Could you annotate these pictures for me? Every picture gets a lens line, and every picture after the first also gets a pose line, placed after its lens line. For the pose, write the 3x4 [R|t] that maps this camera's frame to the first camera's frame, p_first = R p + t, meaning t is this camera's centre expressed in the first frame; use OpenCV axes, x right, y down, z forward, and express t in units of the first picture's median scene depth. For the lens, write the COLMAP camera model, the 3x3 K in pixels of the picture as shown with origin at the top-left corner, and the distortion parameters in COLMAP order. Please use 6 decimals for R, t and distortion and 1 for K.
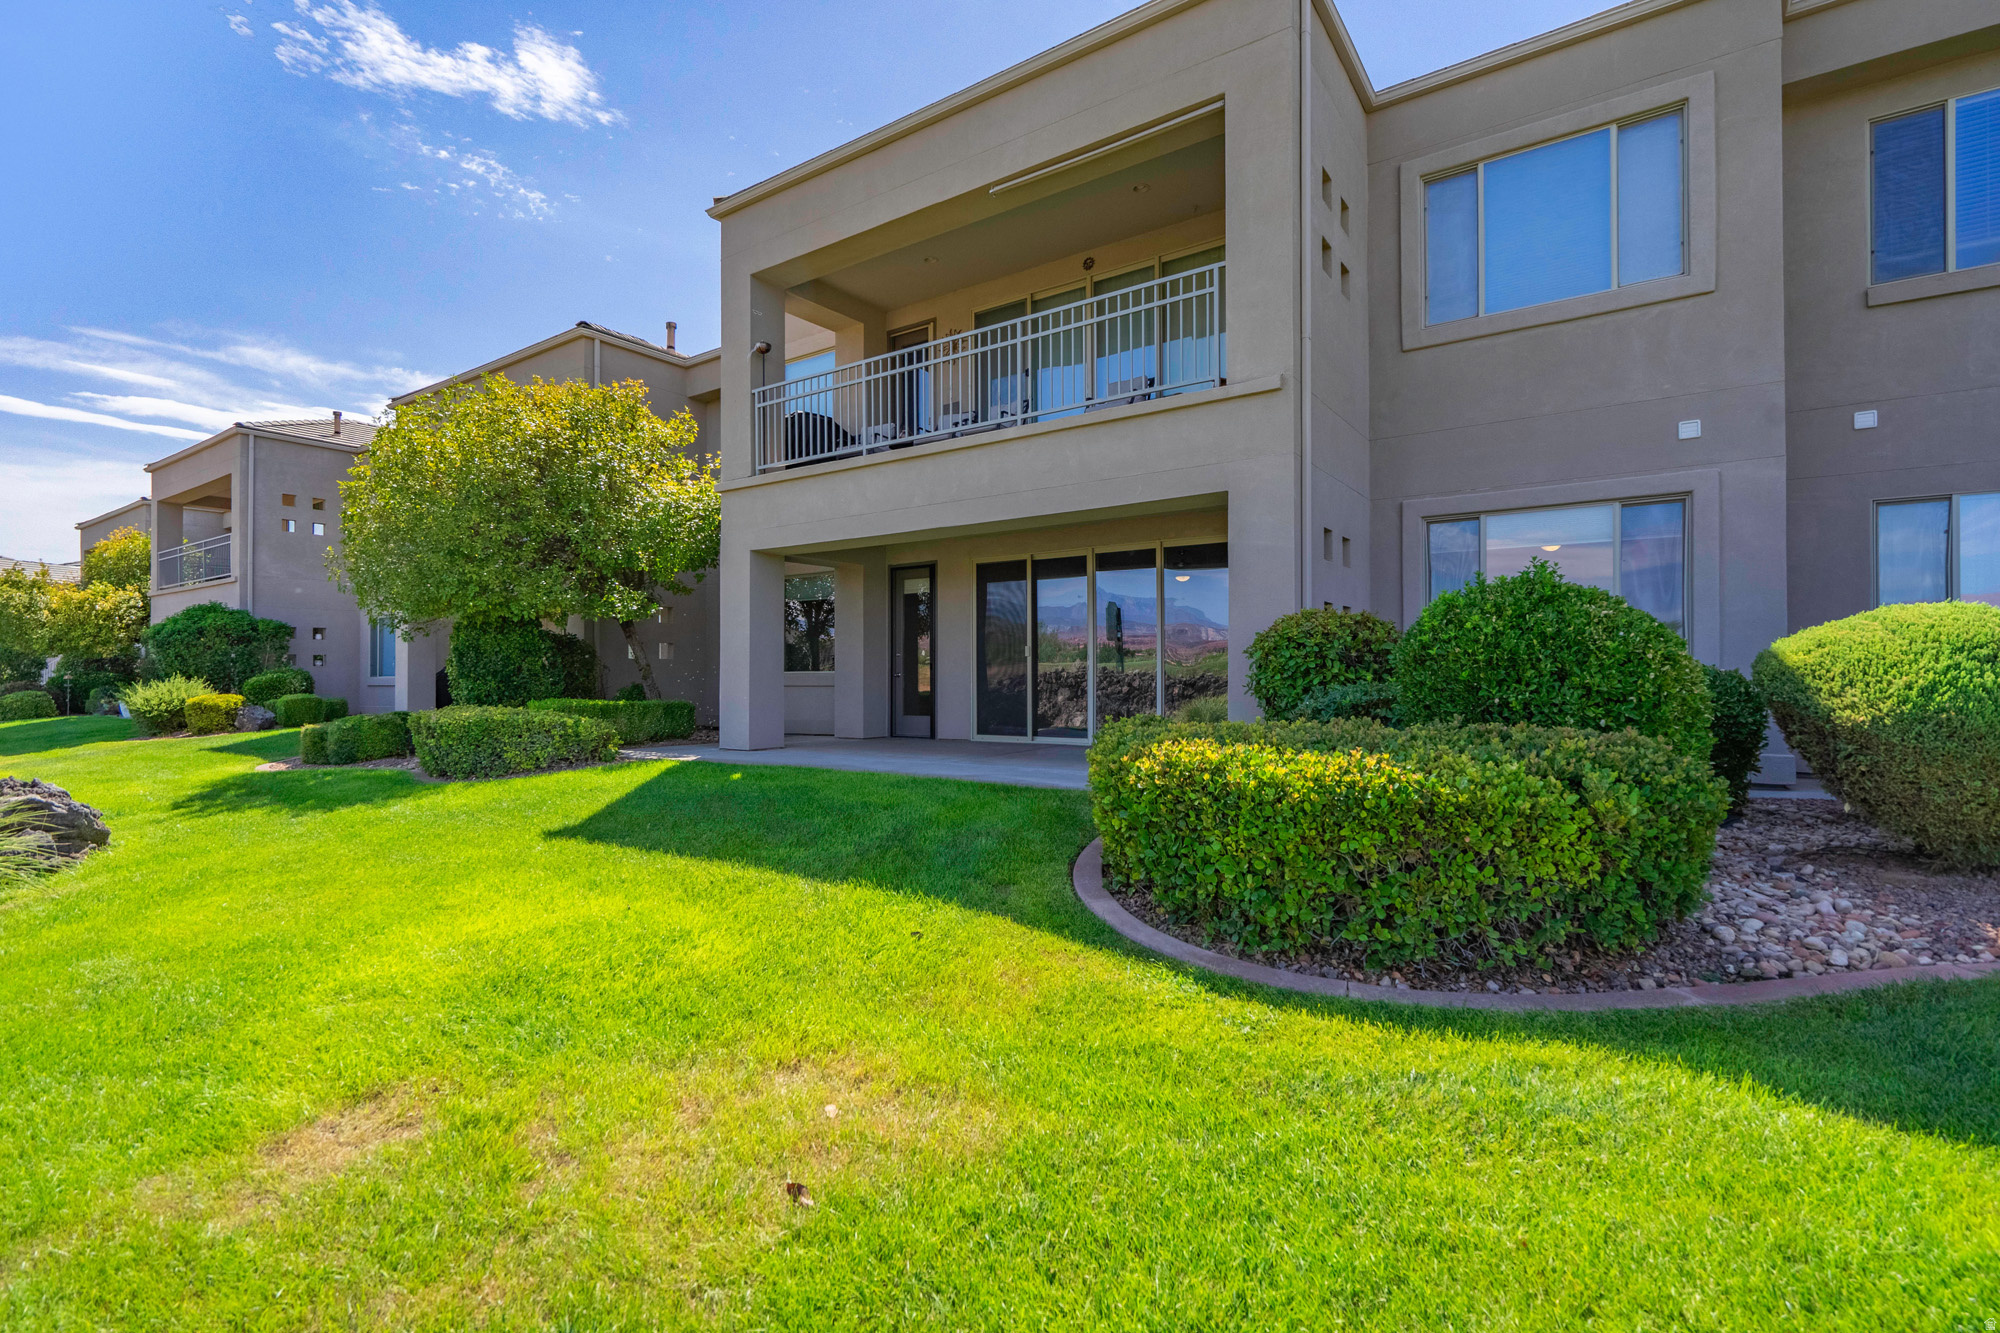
lens RADIAL K [[929.6, 0, 992.8], [0, 929.6, 665.4], [0, 0, 1]] dist [-0.006422, 0.004933]
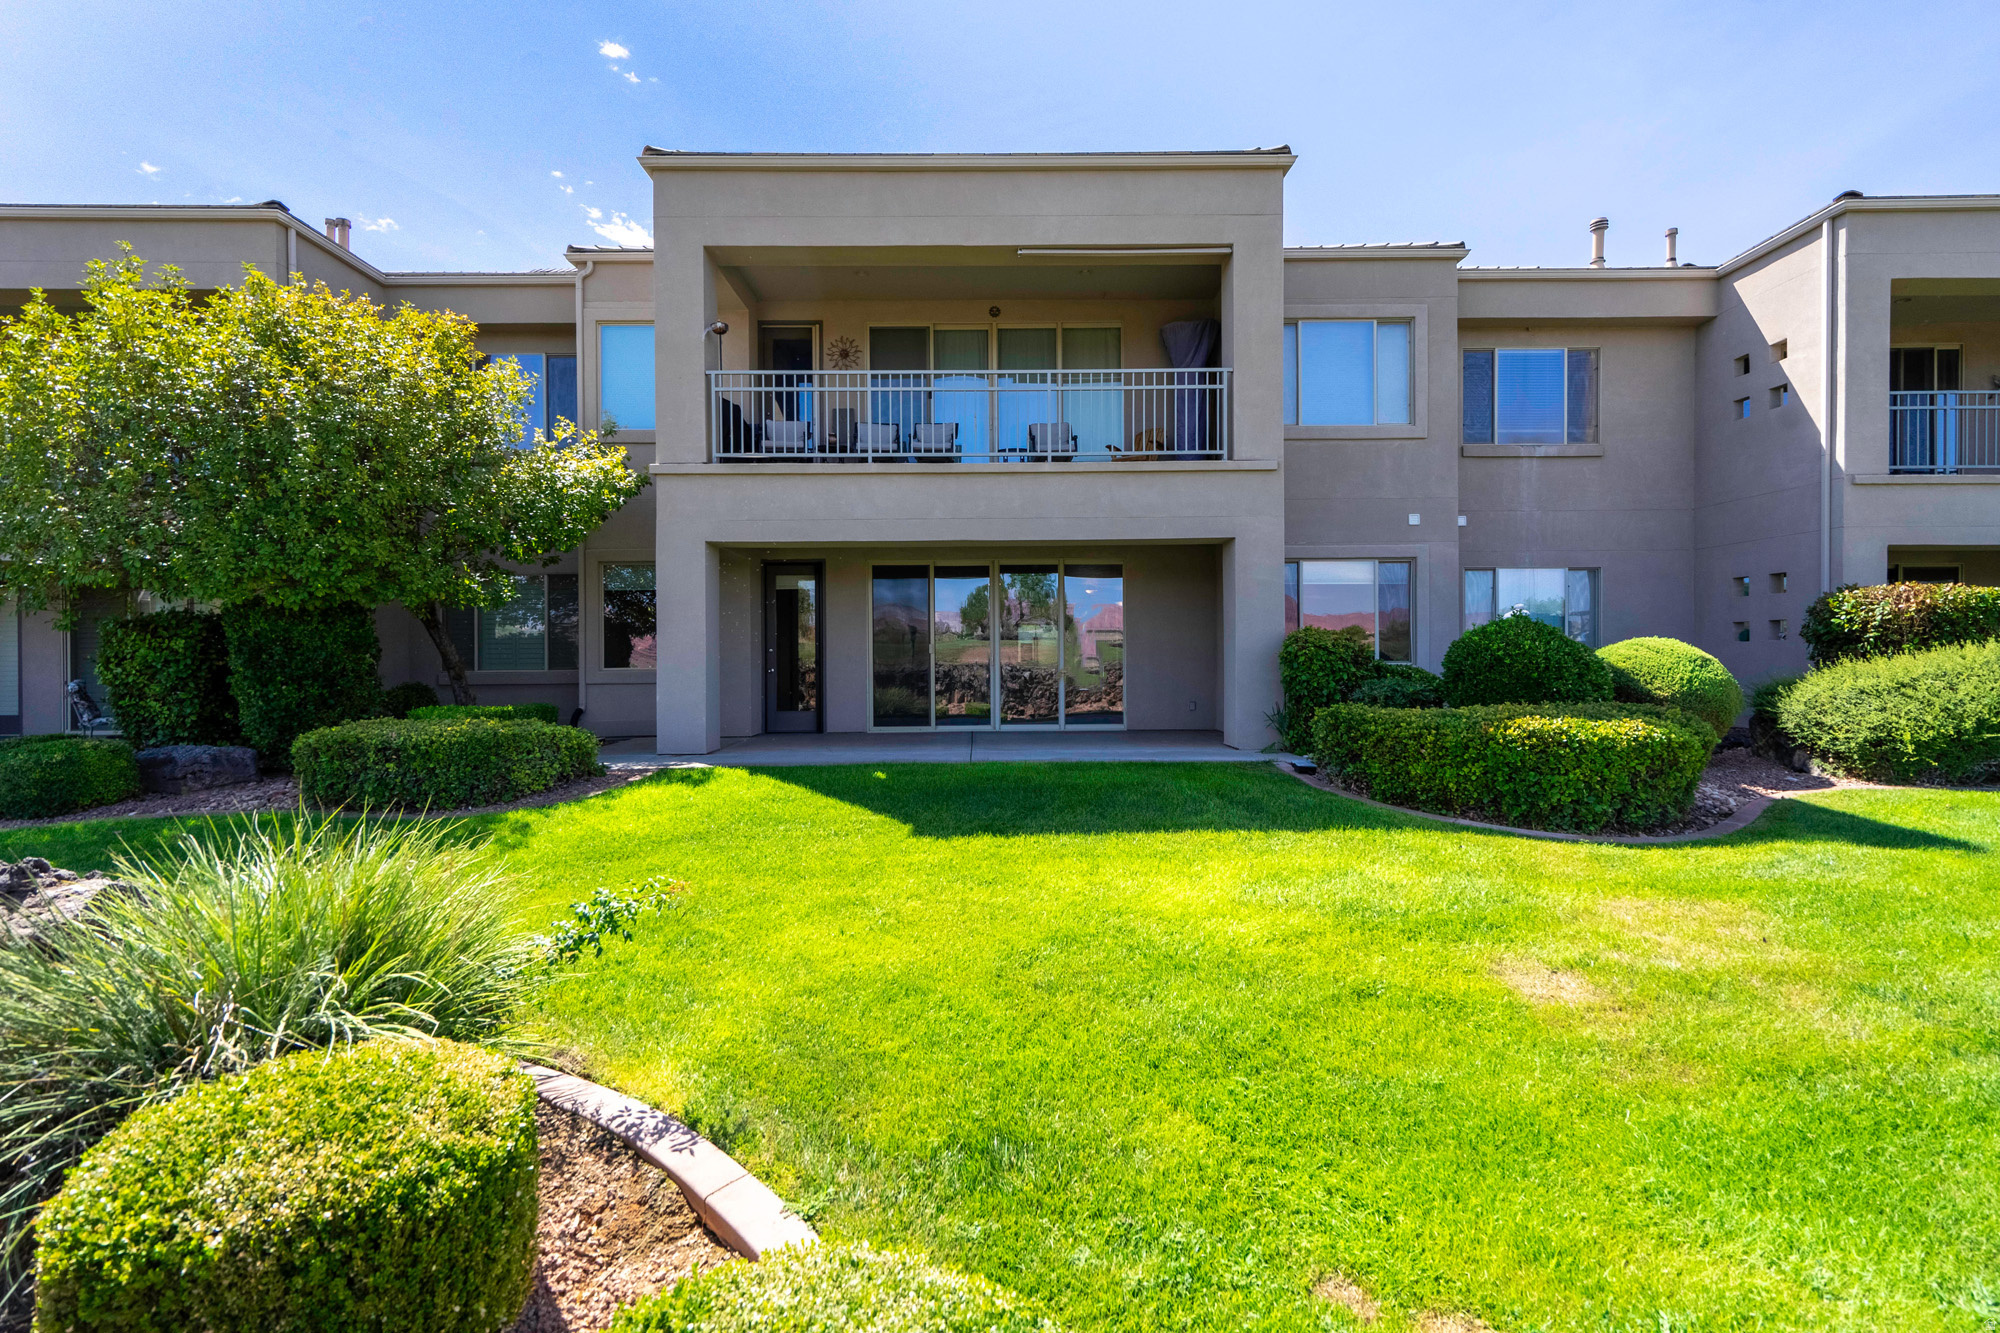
lens RADIAL K [[929.6, 0, 990.9], [0, 929.6, 665.1], [0, 0, 1]] dist [-0.006422, 0.004933]
pose [[0.813210, -0.008959, 0.581902, -0.621083], [-0.002272, 0.999825, 0.018569, -0.018232], [-0.581966, -0.016422, 0.813047, 0.068467]]
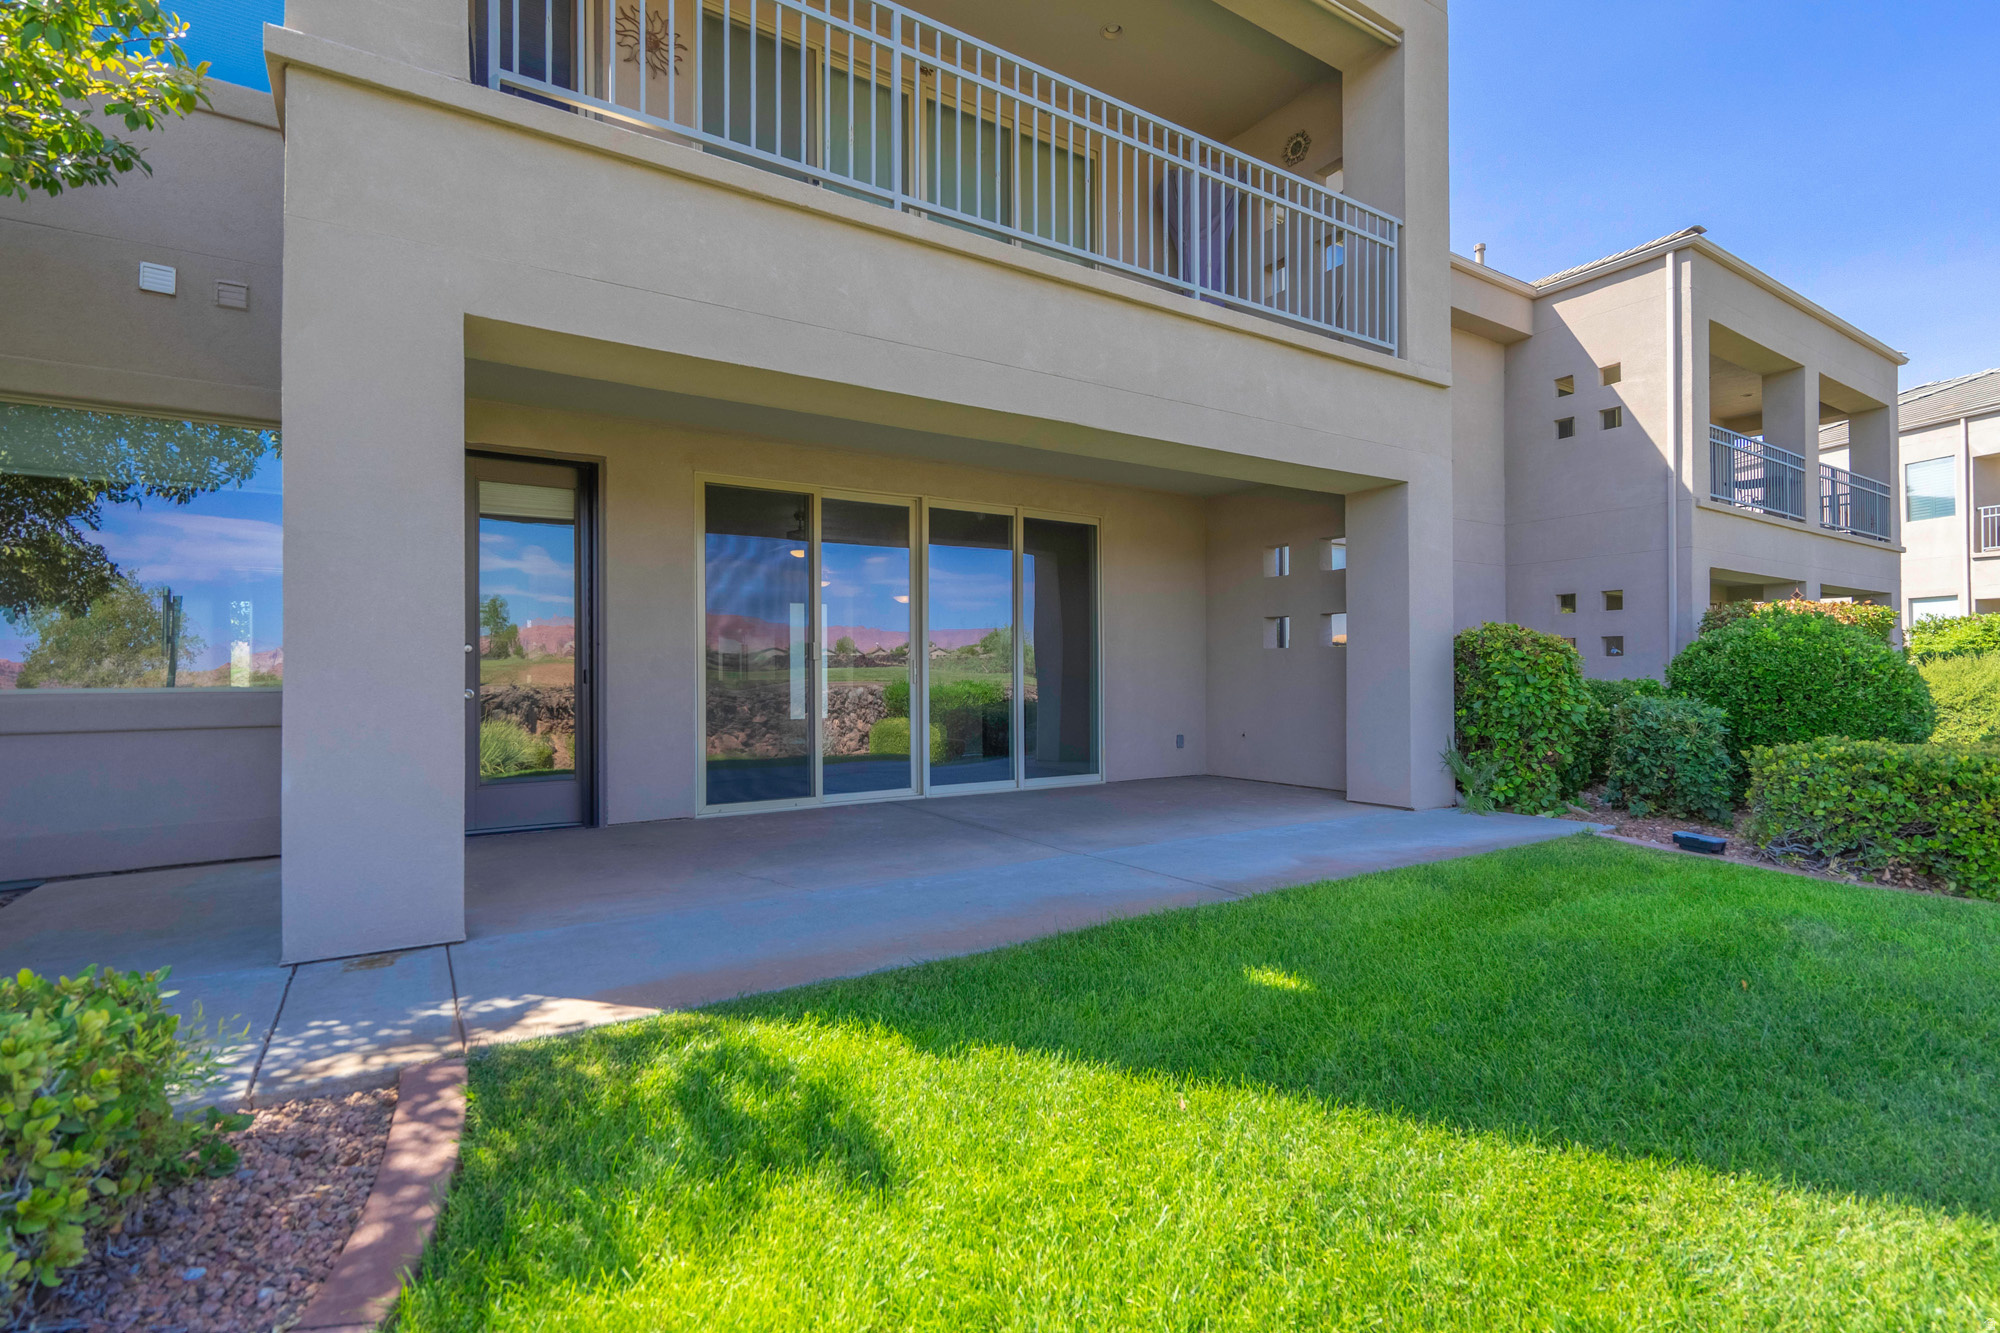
lens RADIAL K [[929.6, 0, 995.6], [0, 929.6, 672.8], [0, 0, 1]] dist [-0.006422, 0.004933]
pose [[0.373385, 0.004108, 0.927667, -0.528087], [-0.007374, 0.999972, -0.001461, -0.001531], [-0.927647, -0.006295, 0.373405, 0.765488]]
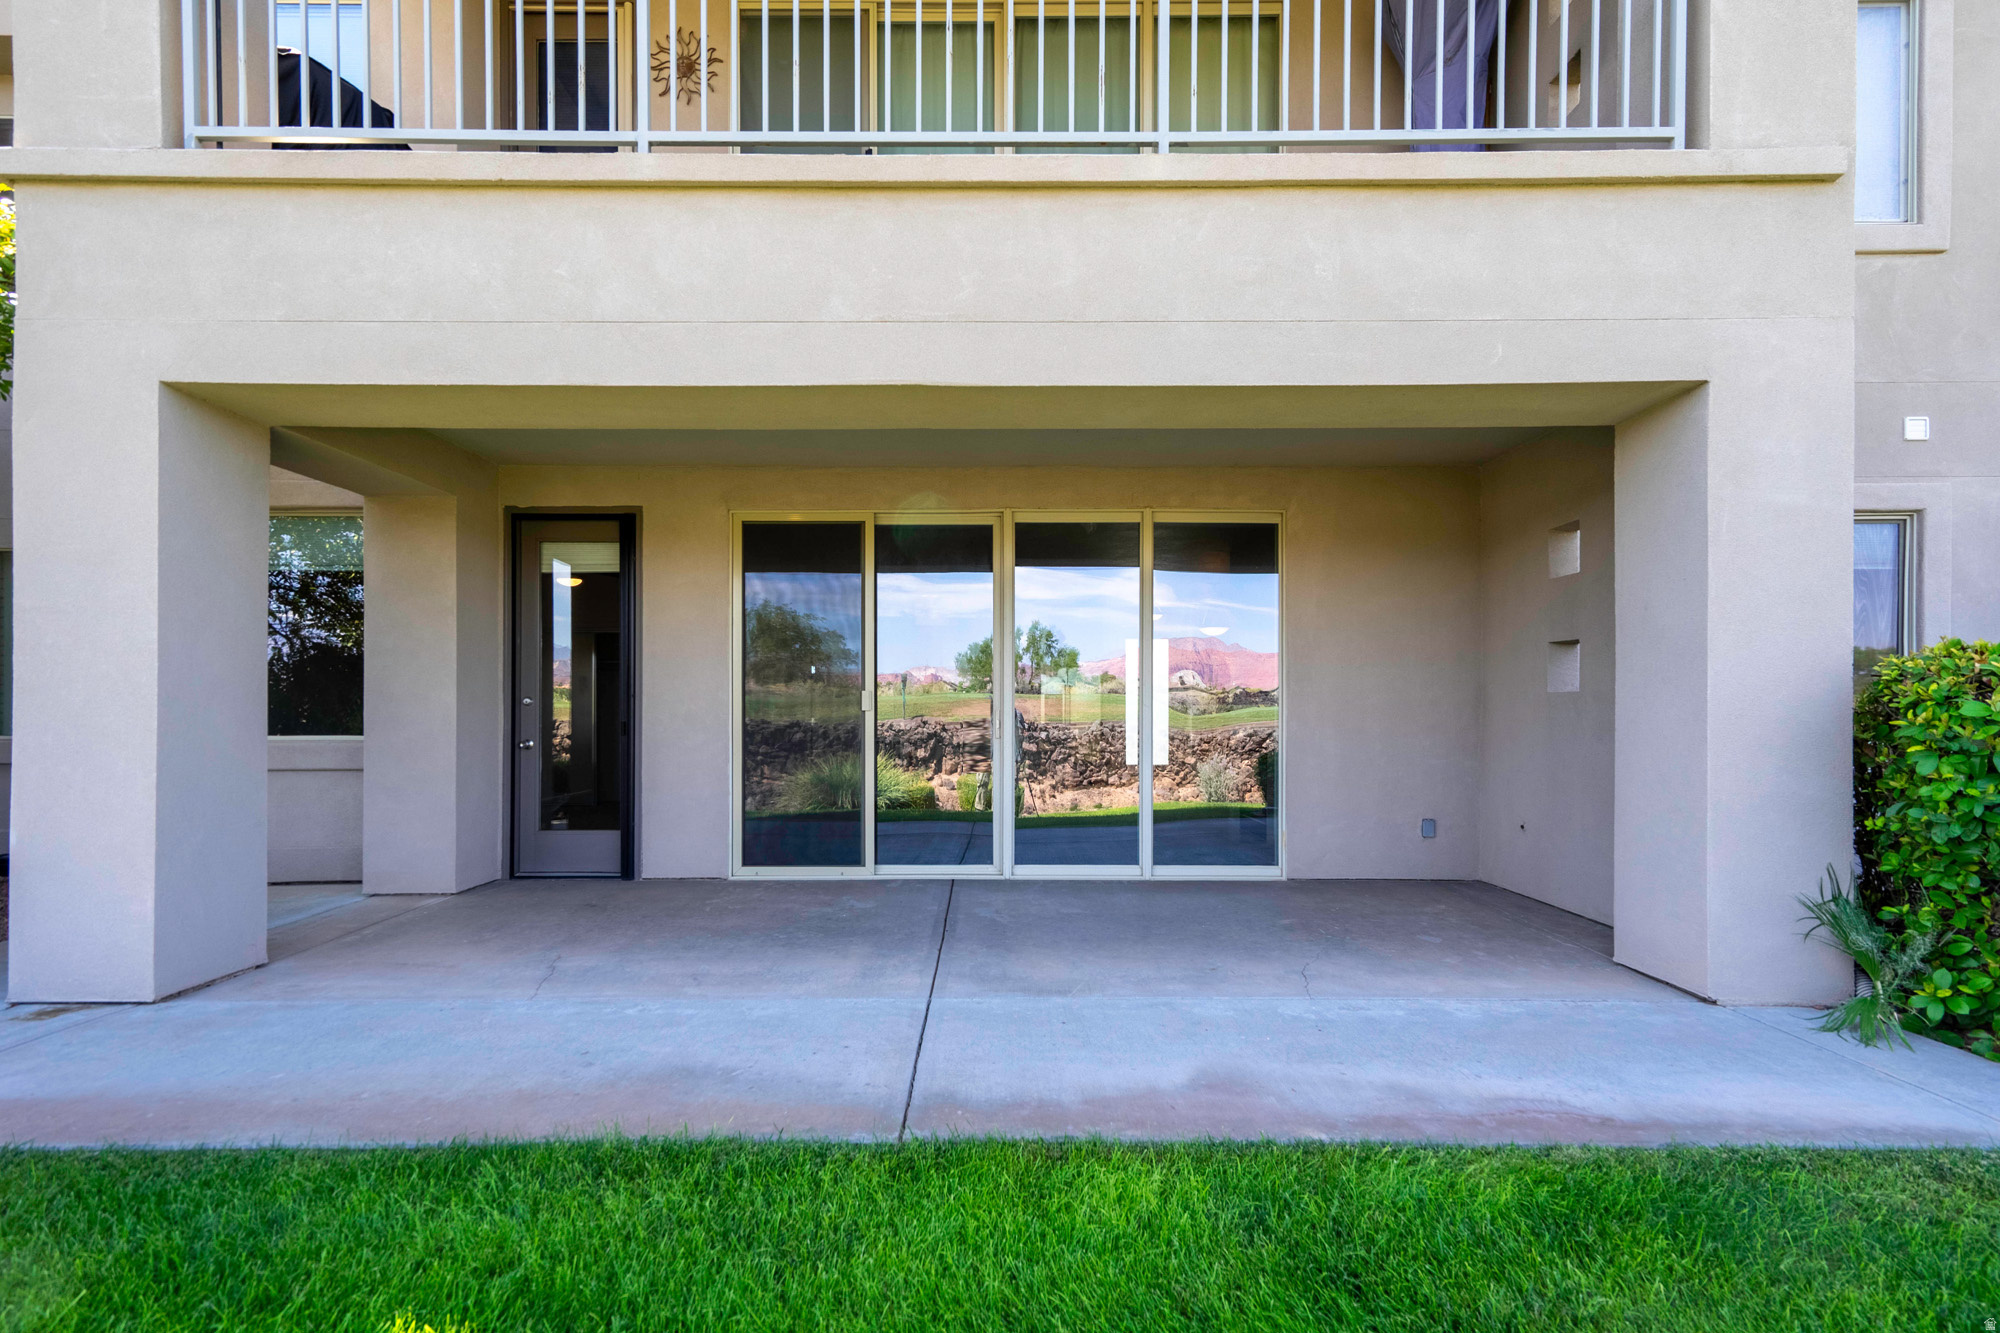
lens RADIAL K [[929.6, 0, 1001.1], [0, 929.6, 712.0], [0, 0, 1]] dist [-0.006422, 0.004933]
pose [[0.816032, 0.002628, 0.578000, -0.225842], [-0.010368, 0.999895, 0.010091, -0.016720], [-0.577913, -0.014227, 0.815974, 0.609479]]
